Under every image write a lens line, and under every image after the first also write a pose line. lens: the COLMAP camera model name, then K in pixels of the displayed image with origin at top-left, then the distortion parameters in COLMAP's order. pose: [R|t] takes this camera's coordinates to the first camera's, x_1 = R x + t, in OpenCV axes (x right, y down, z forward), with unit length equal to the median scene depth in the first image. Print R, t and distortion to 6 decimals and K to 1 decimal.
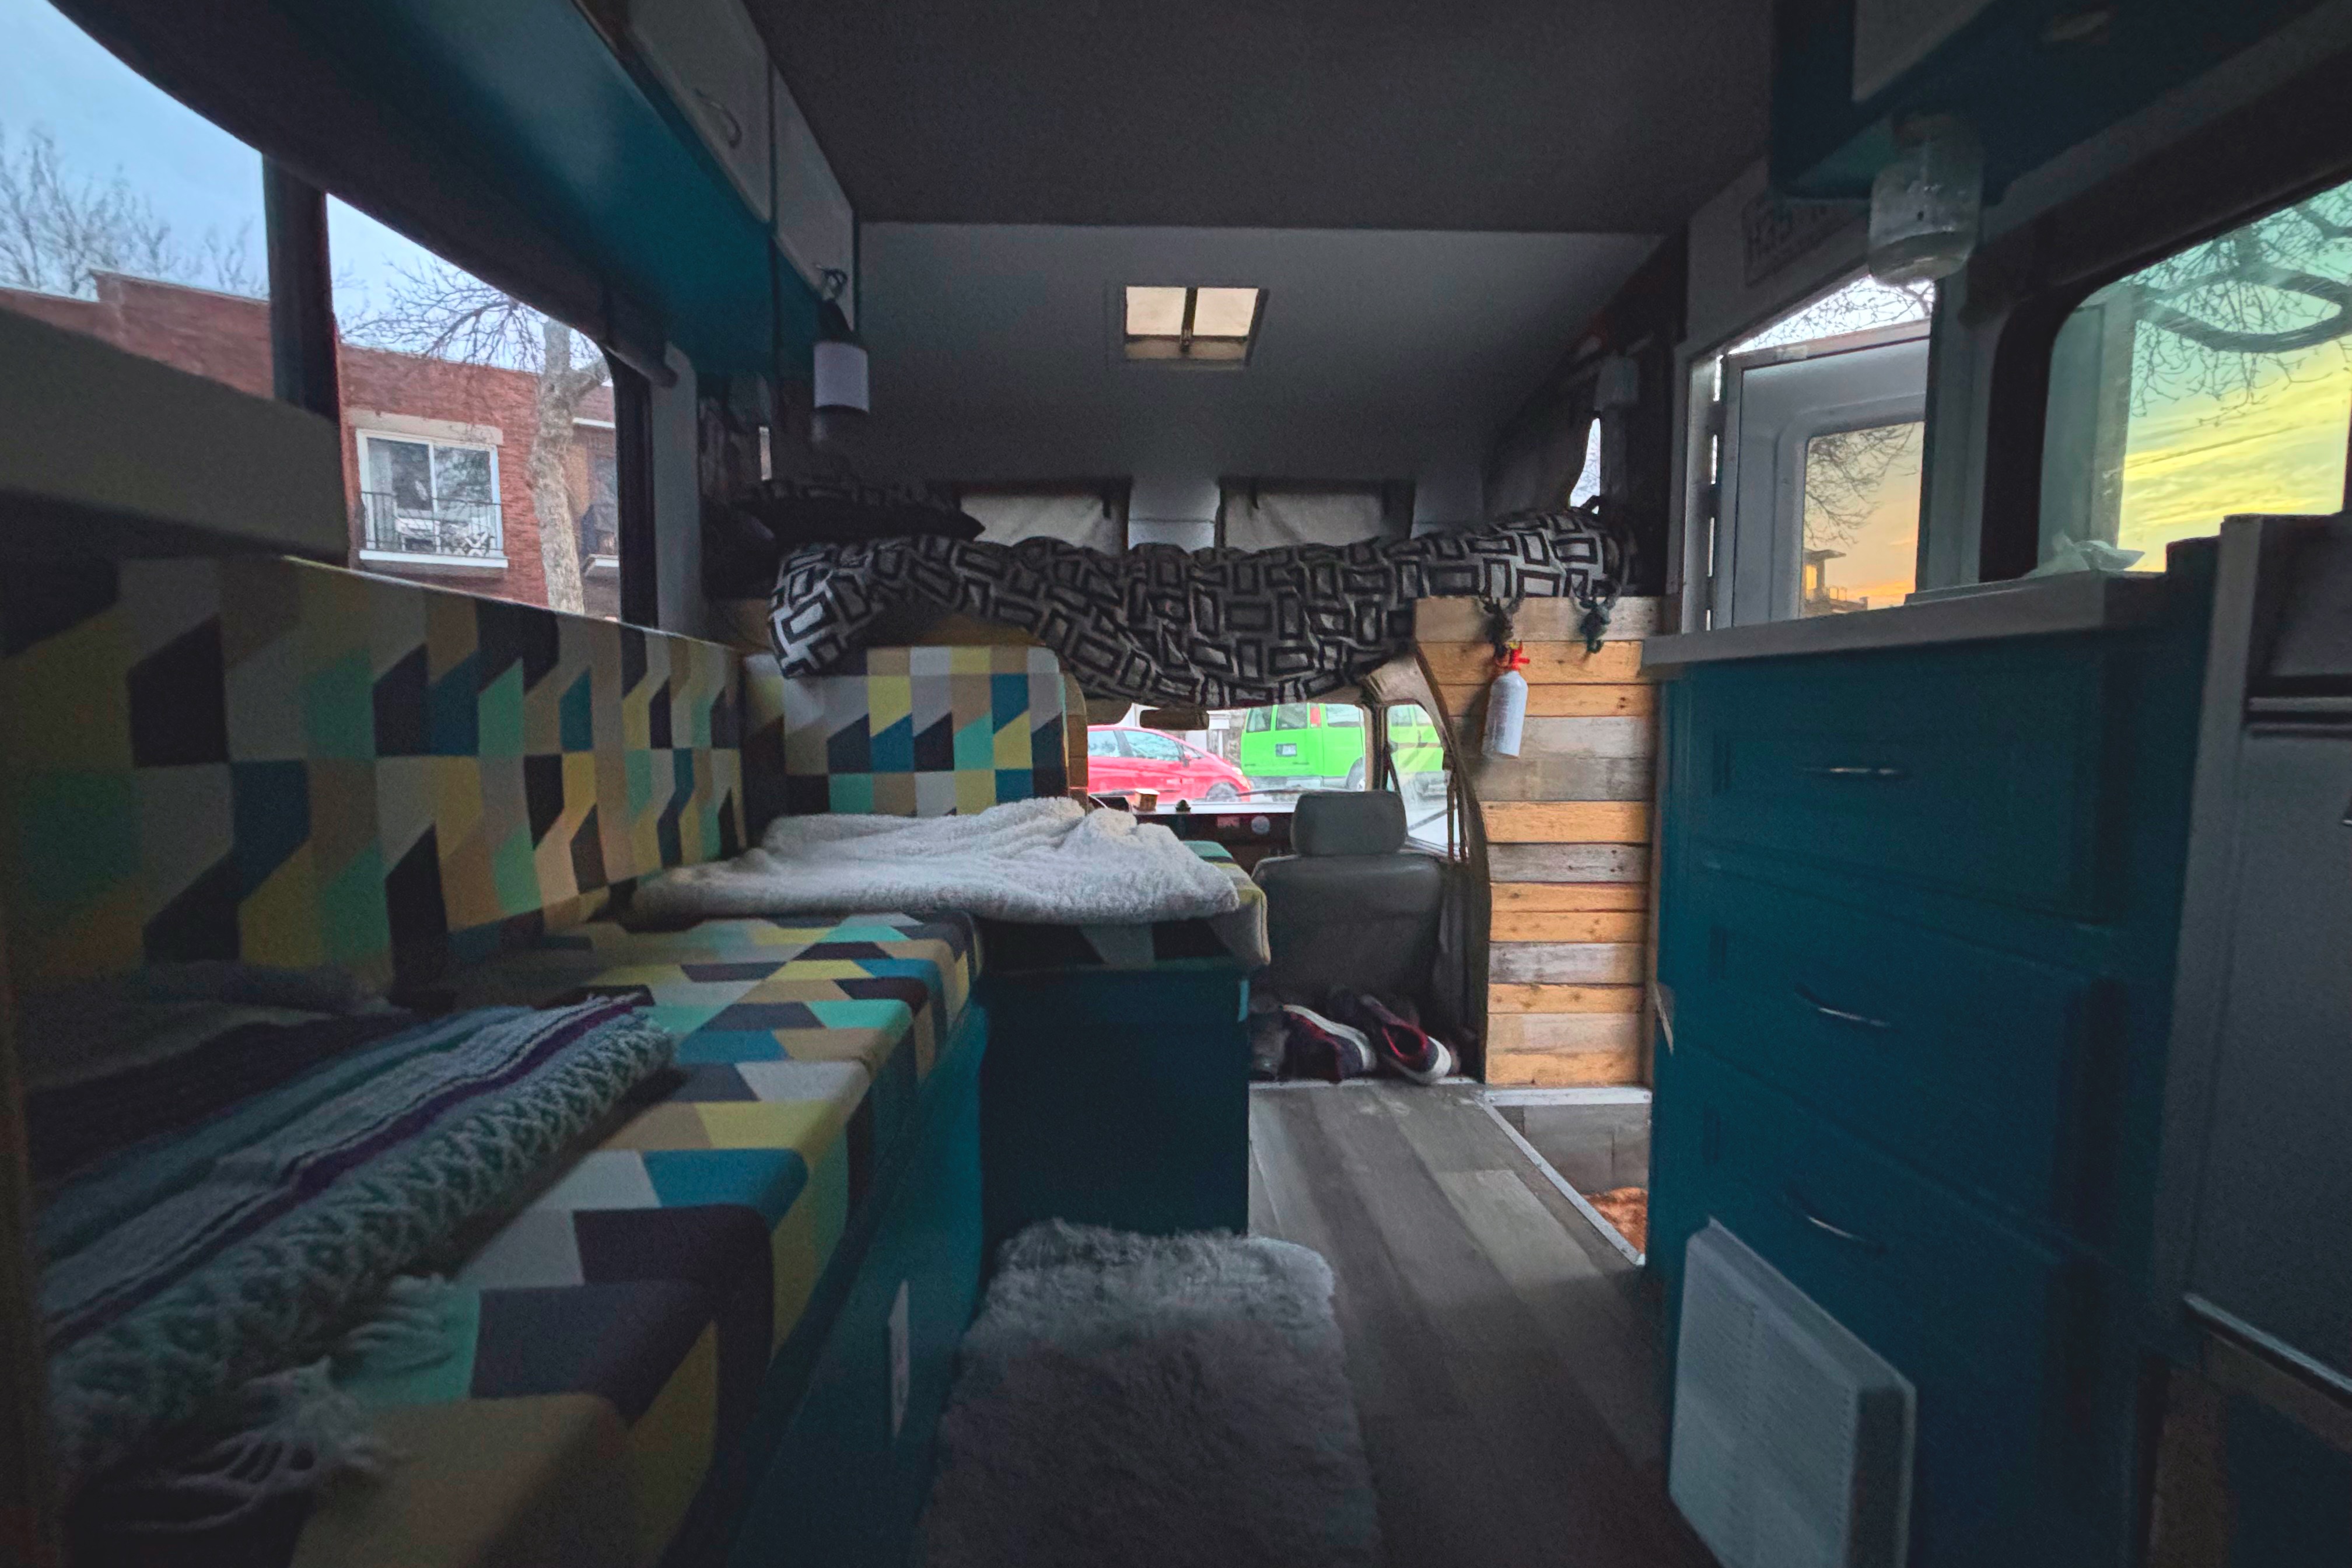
lens RADIAL K [[955.0, 0, 1176.0], [0, 955.0, 784.0], [0, 0, 1]] dist [-0.000370, -0.000025]
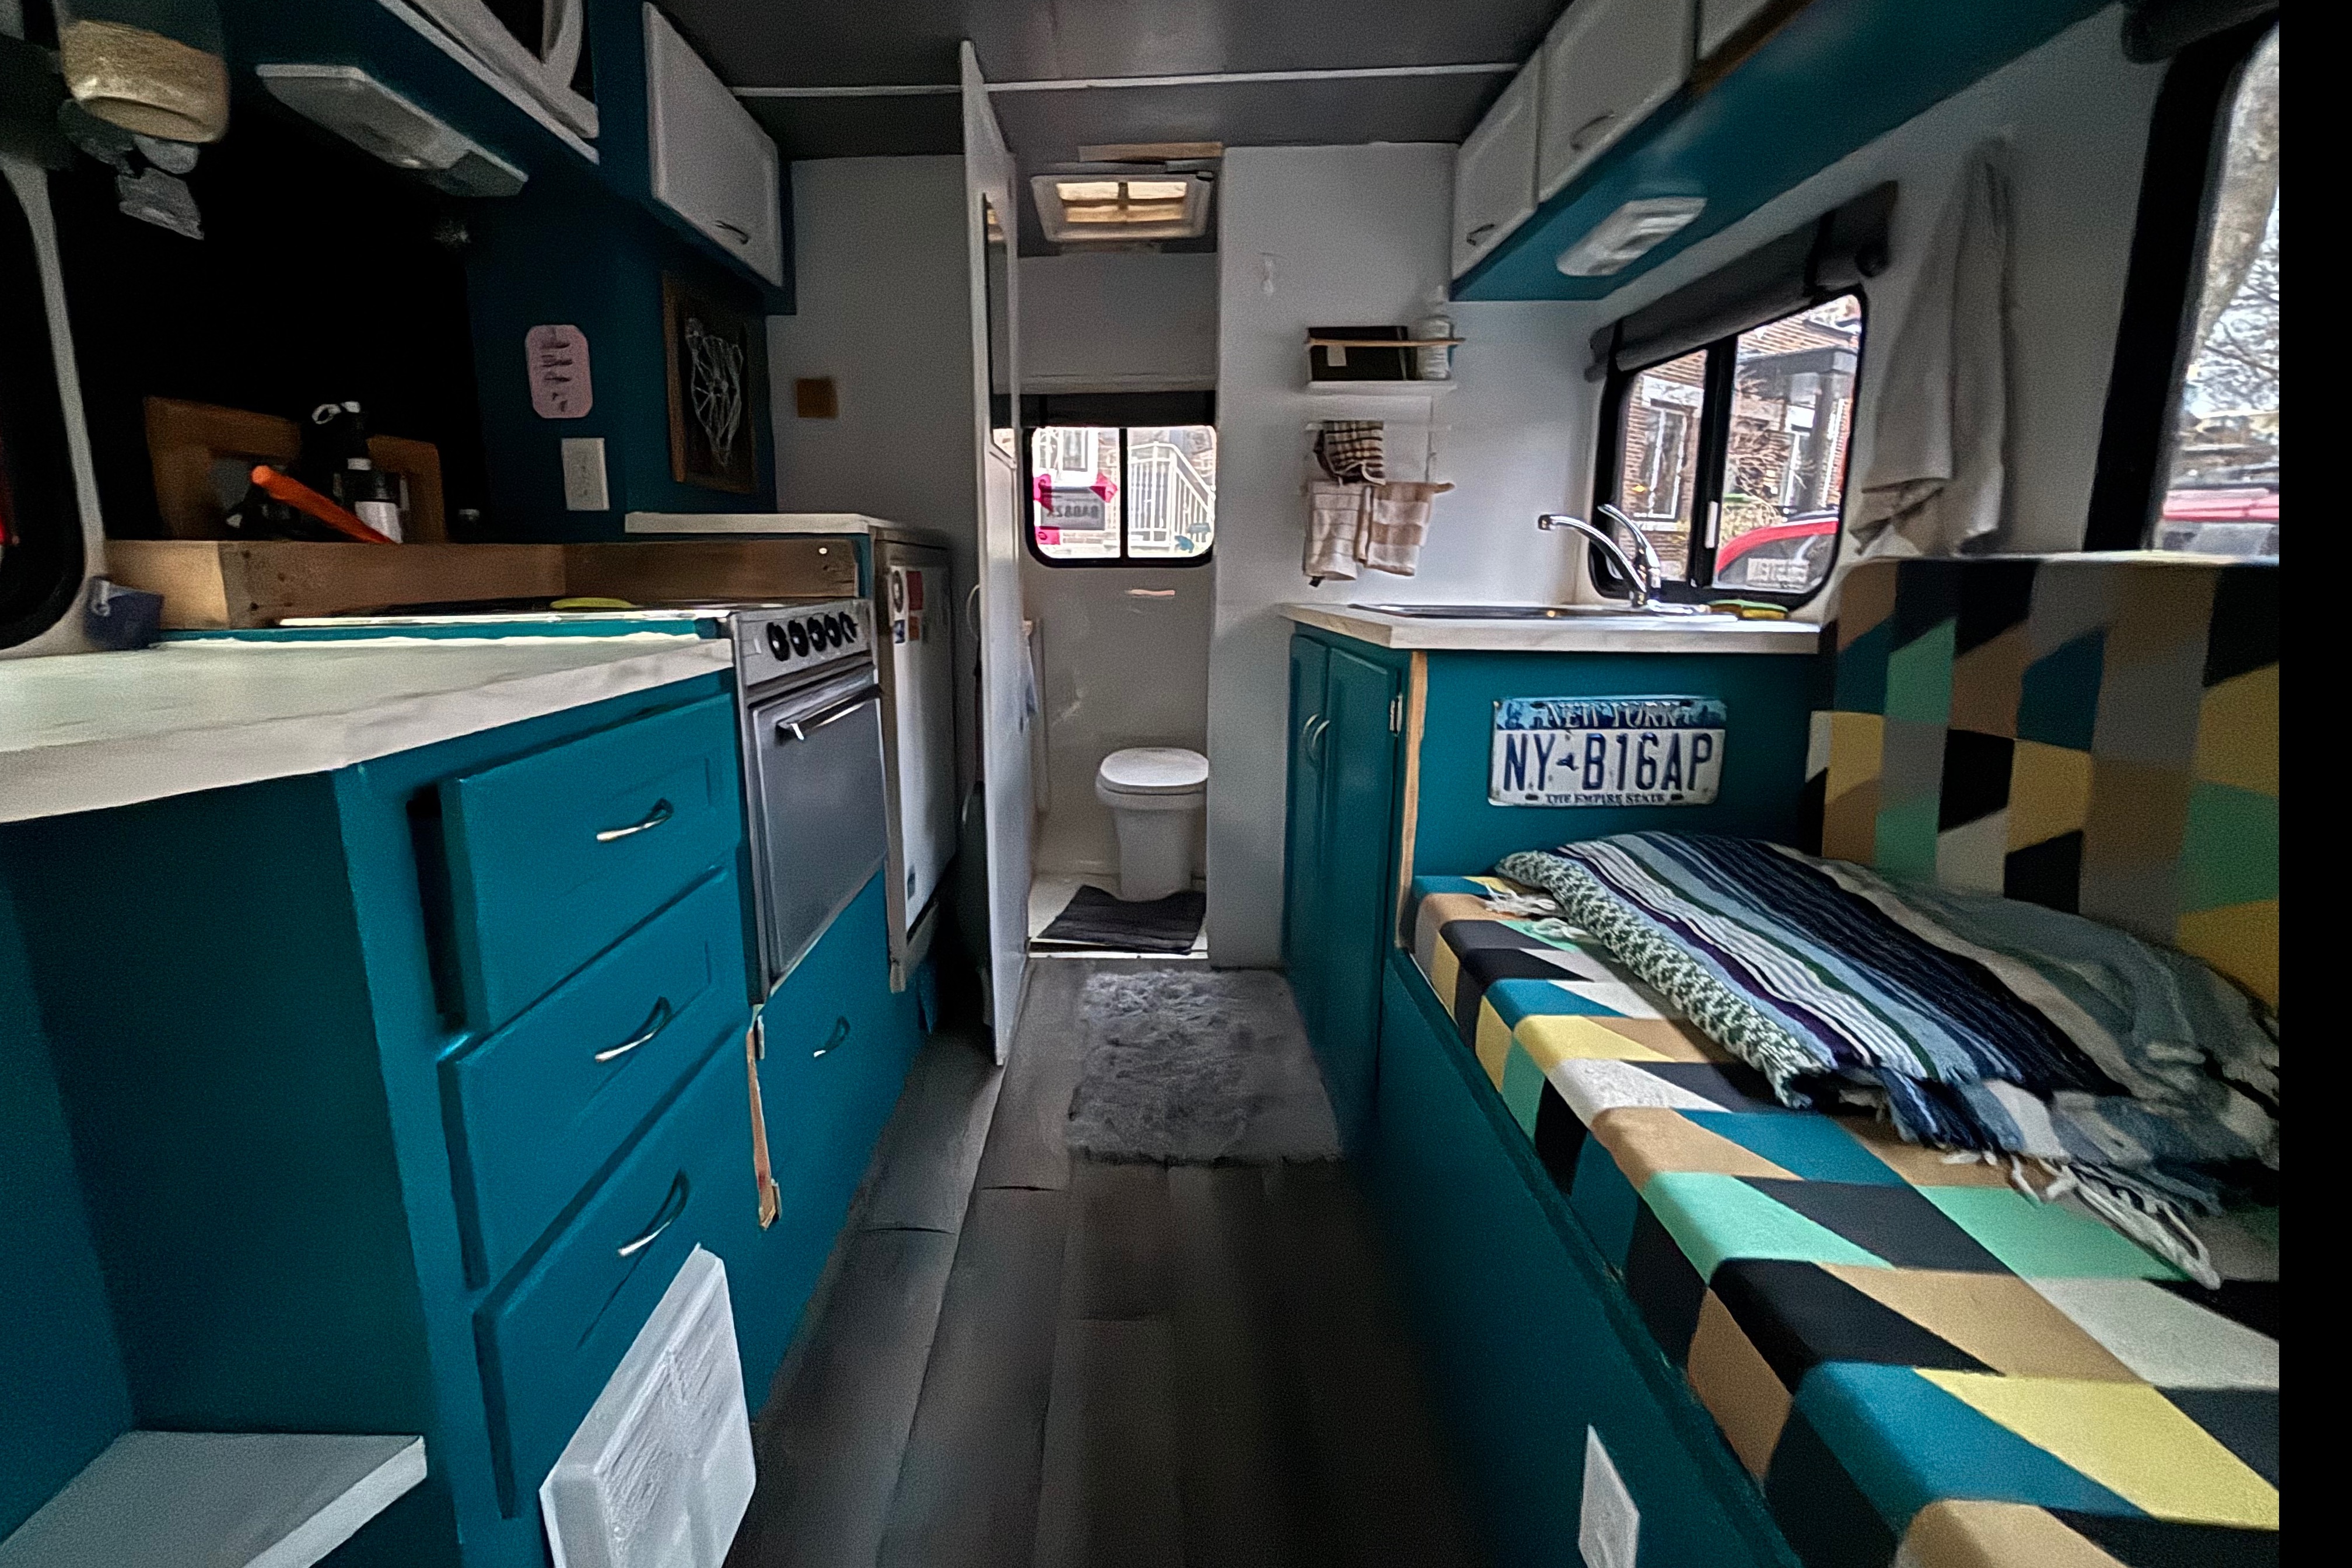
lens RADIAL K [[955.0, 0, 1176.0], [0, 955.0, 784.0], [0, 0, 1]] dist [-0.000370, -0.000025]
pose [[-0.998181, -0.014256, 0.058577, -0.020938], [0.000449, 0.969853, 0.243690, -0.199457], [-0.060285, 0.243273, -0.968083, 1.957760]]
